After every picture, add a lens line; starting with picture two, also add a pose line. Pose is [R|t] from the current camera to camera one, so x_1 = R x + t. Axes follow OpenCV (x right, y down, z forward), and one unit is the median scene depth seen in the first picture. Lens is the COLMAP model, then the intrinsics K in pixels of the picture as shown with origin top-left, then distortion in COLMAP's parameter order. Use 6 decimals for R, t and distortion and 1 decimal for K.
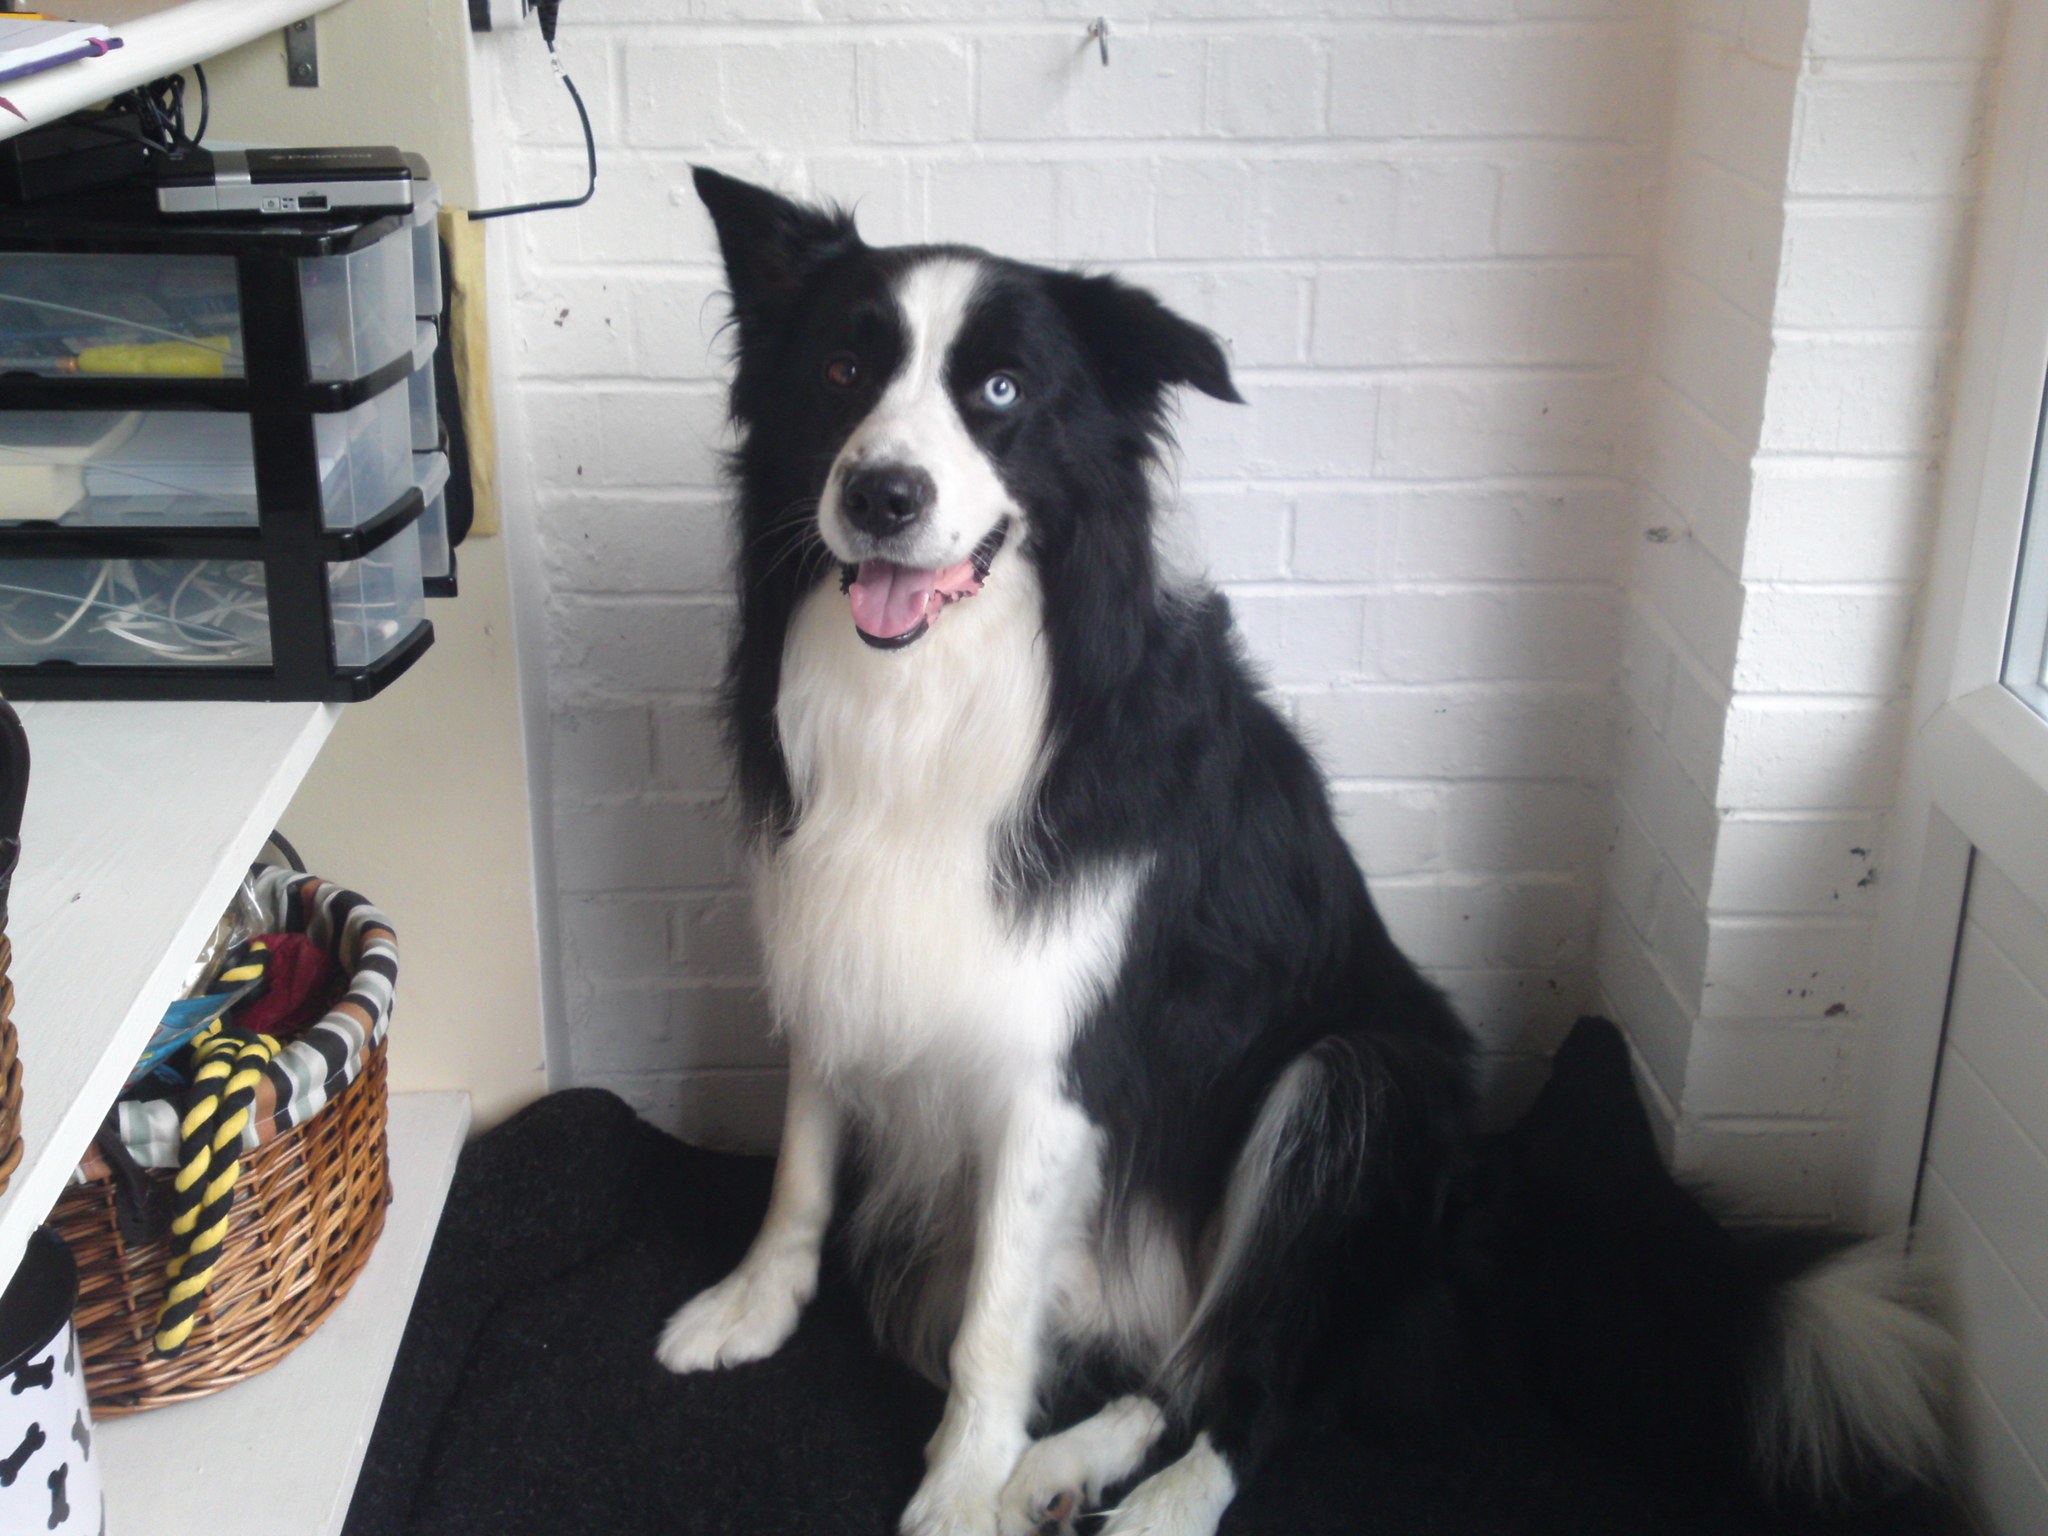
lens RADIAL K [[2530.8, 0, 1024.1], [0, 2530.8, 722.2], [0, 0, 1]] dist [0.183045, -1.443159]
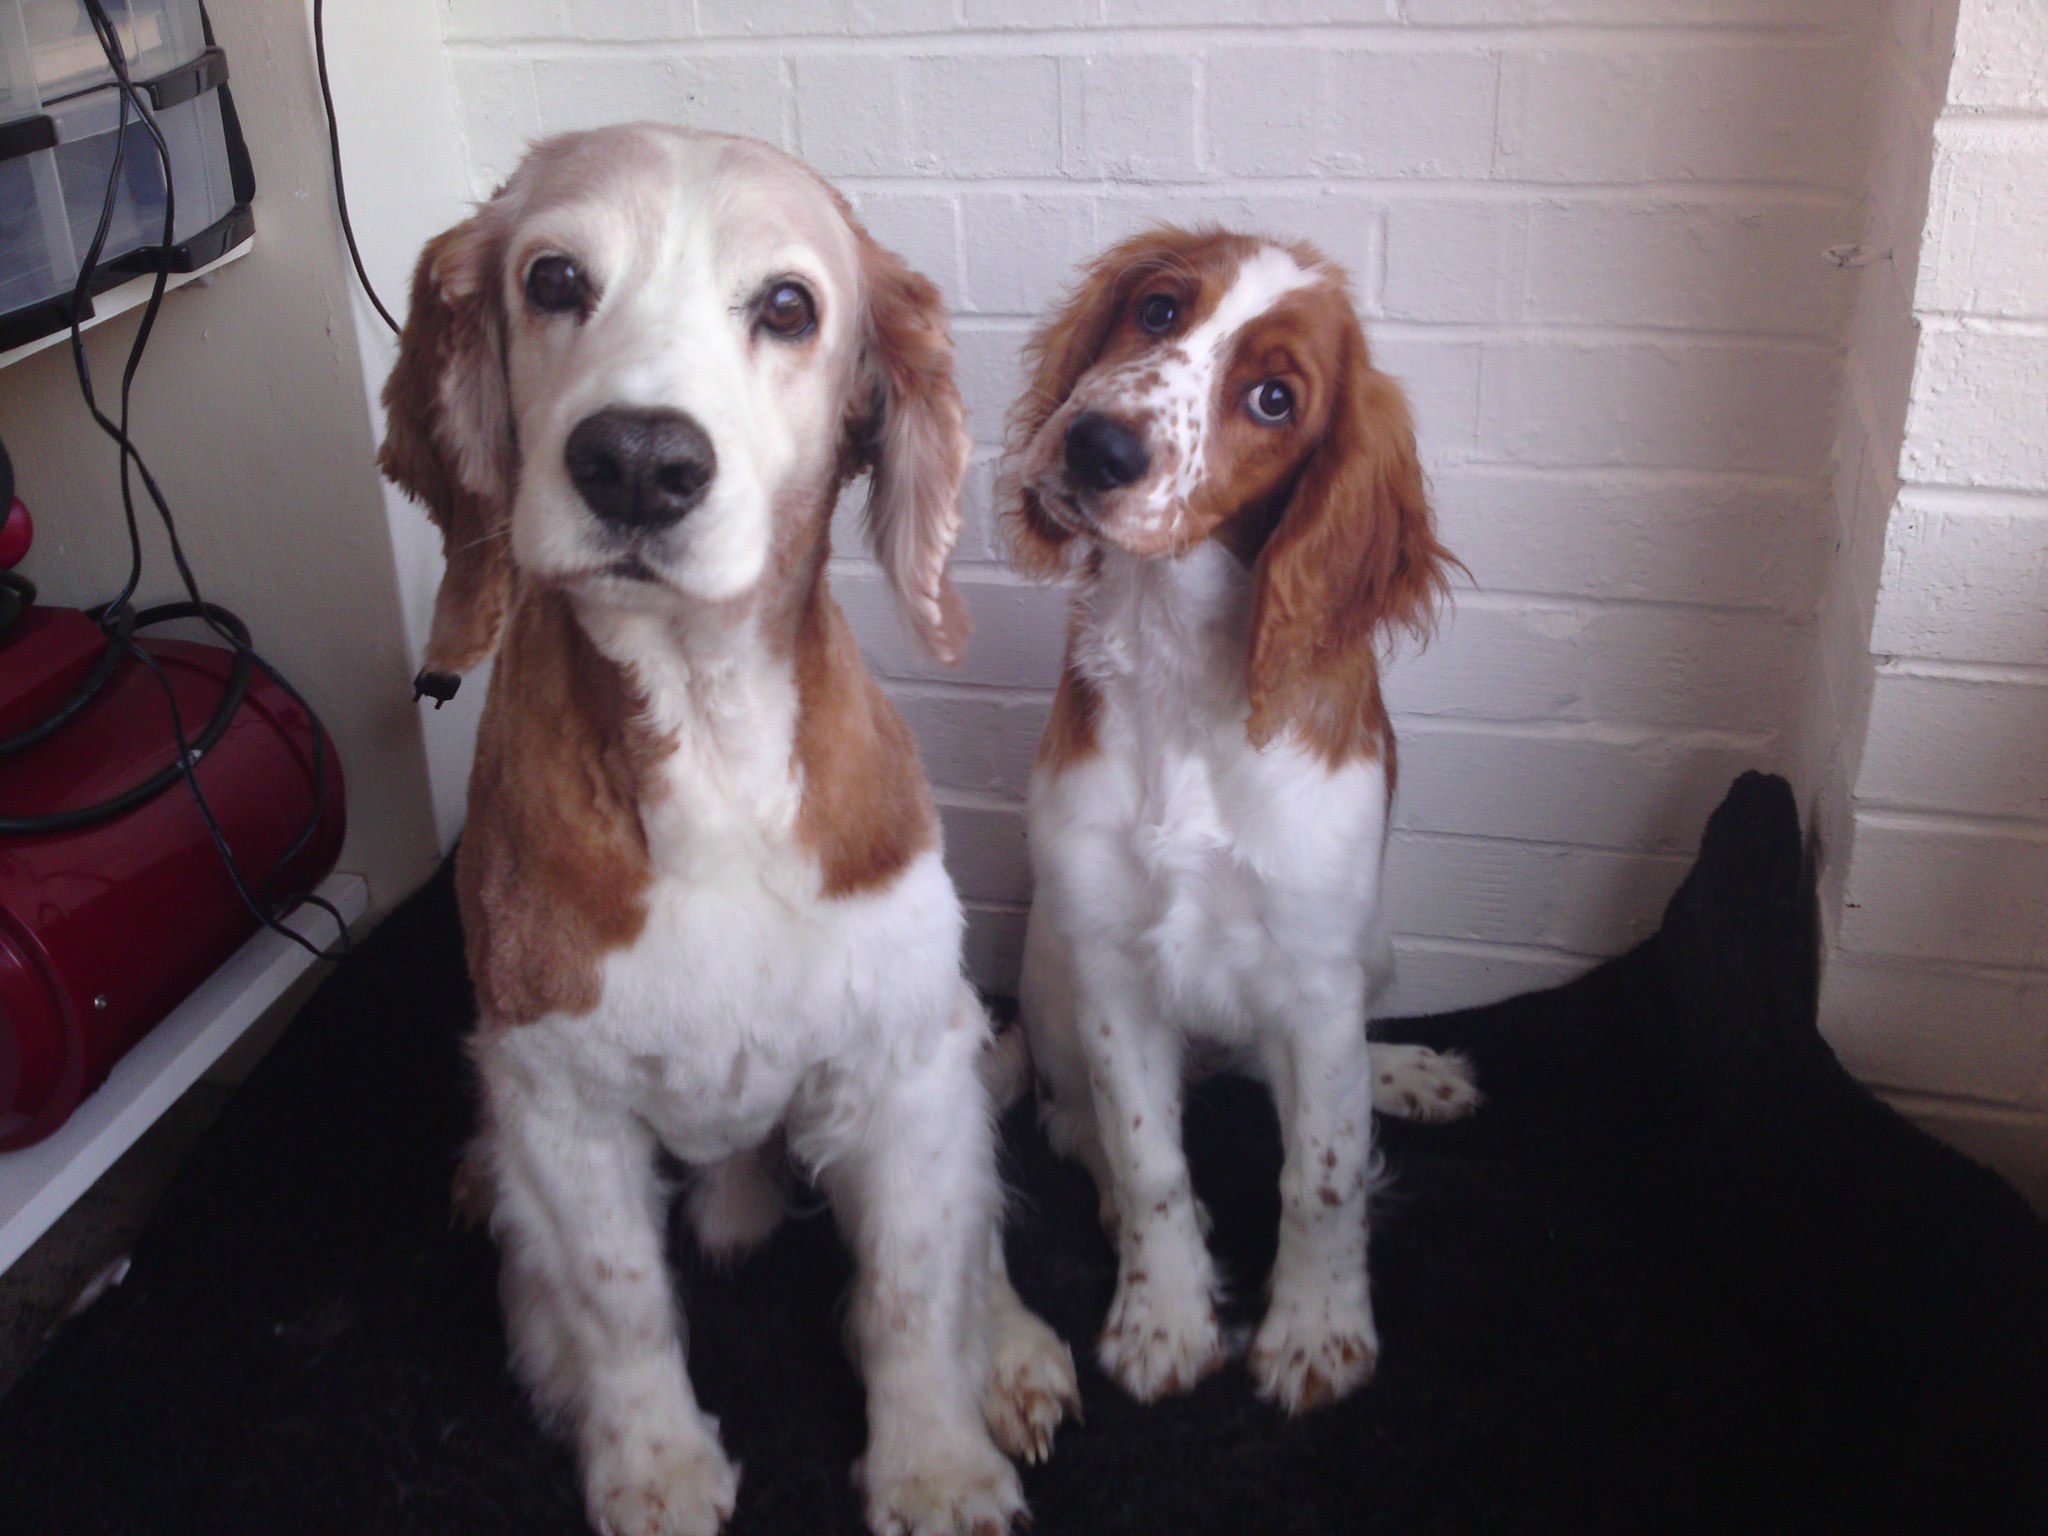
lens RADIAL K [[2349.9, 0, 969.3], [0, 2349.9, 760.2], [0, 0, 1]] dist [-0.076129, 0.028041]
pose [[0.954639, 0.083522, -0.285813, 0.199726], [-0.058202, 0.993680, 0.095981, 0.014771], [0.292023, -0.074992, 0.953467, 0.298232]]
